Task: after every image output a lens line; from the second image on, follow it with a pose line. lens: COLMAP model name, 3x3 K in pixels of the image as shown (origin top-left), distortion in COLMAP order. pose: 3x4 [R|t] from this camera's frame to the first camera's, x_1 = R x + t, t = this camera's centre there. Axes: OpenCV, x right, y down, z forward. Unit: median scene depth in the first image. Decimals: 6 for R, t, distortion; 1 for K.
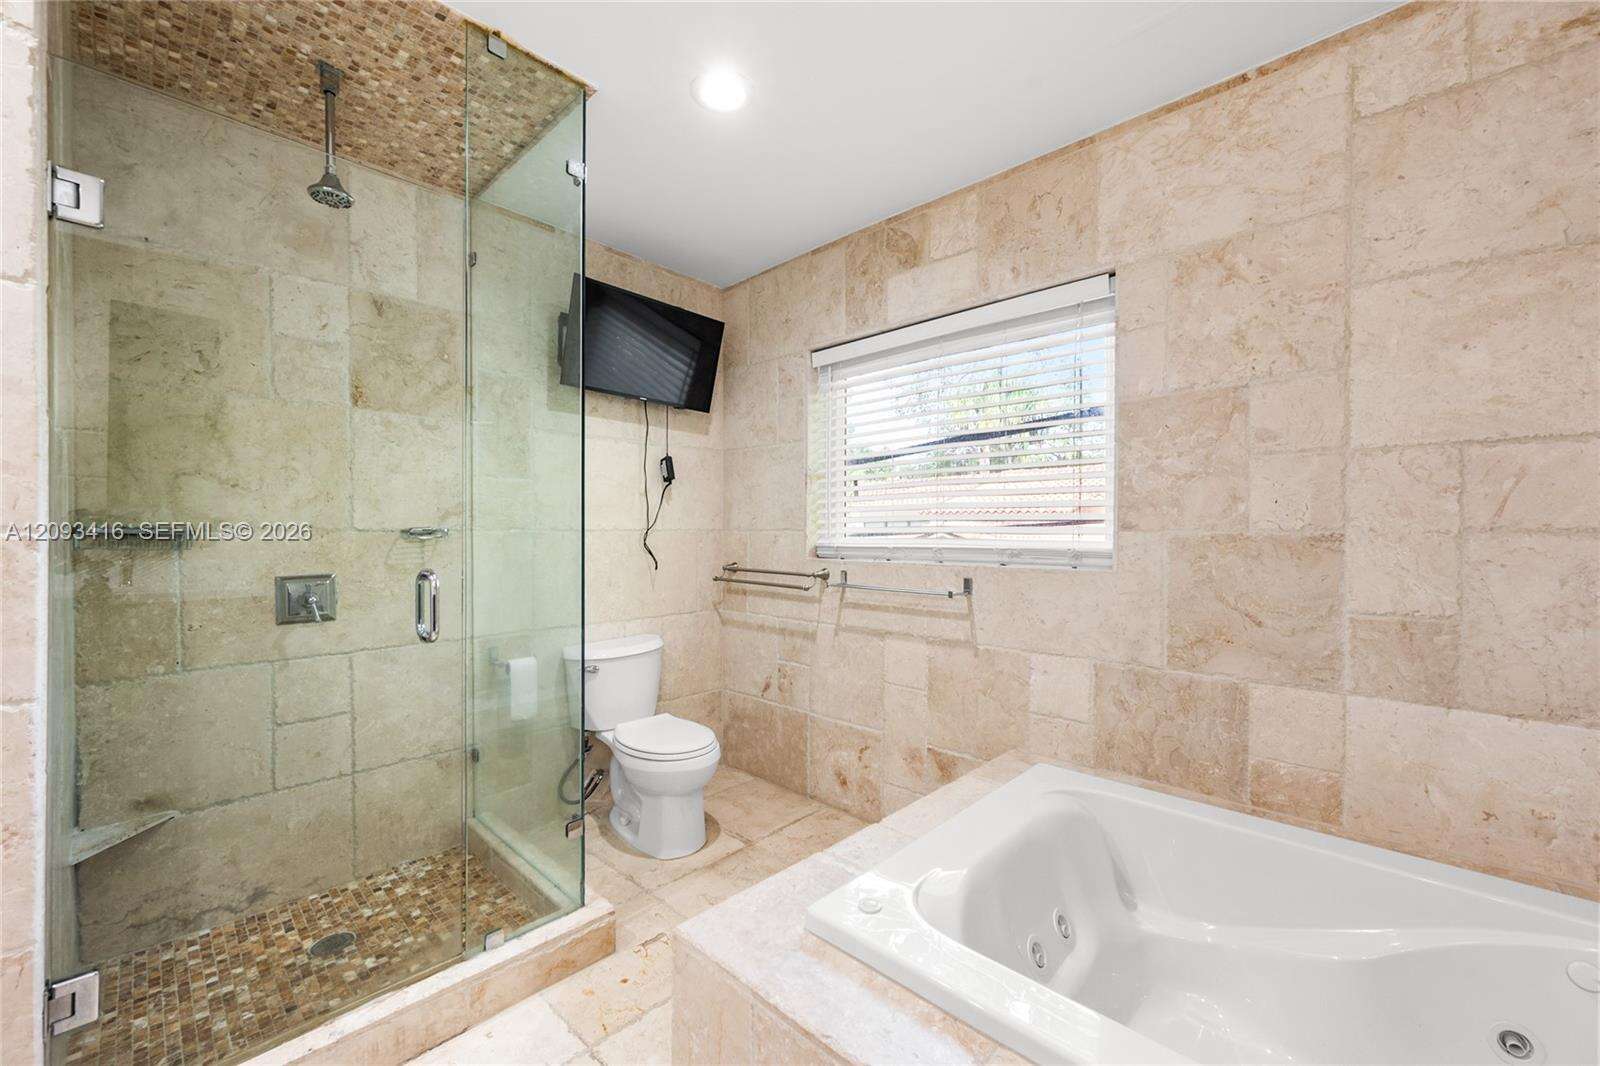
lens RADIAL K [[639.7, 0, 803.0], [0, 639.7, 532.7], [0, 0, 1]] dist [0.000720, 0.000115]
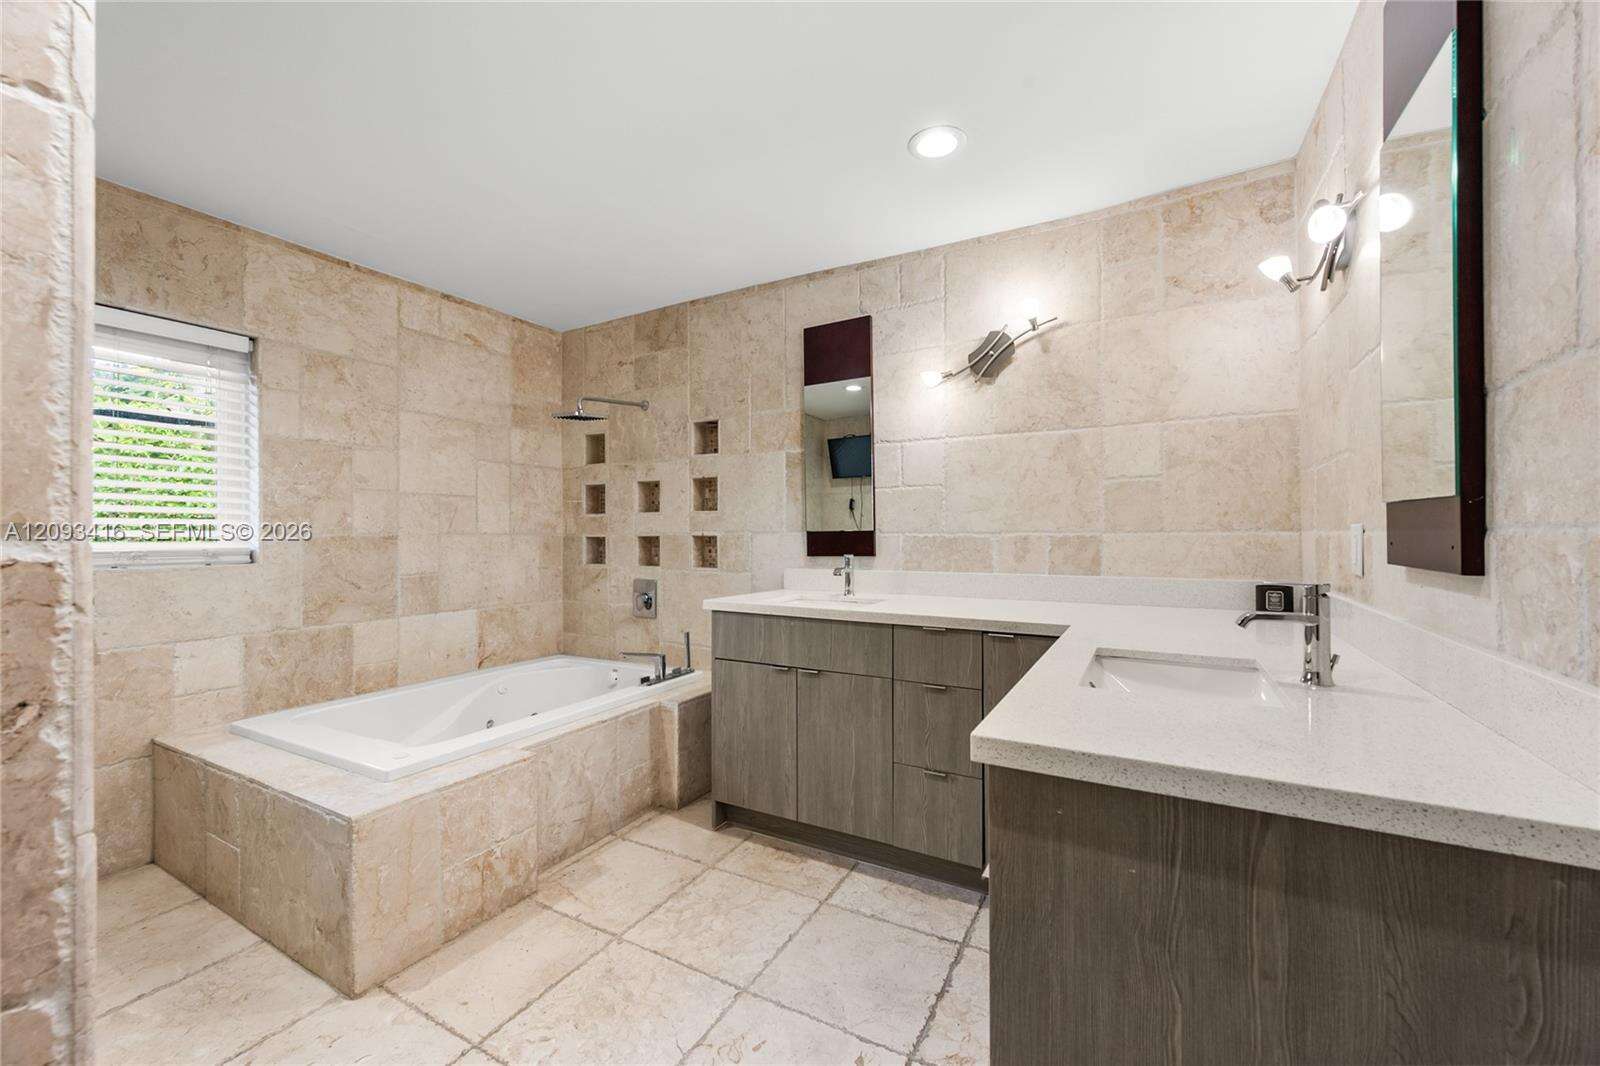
lens RADIAL K [[639.7, 0, 803.0], [0, 639.7, 532.7], [0, 0, 1]] dist [0.000720, 0.000115]
pose [[-0.251536, 0.001405, 0.967847, -1.228573], [0.006714, 0.999977, 0.000293, 0.001438], [-0.967825, 0.006572, -0.251540, 0.268879]]
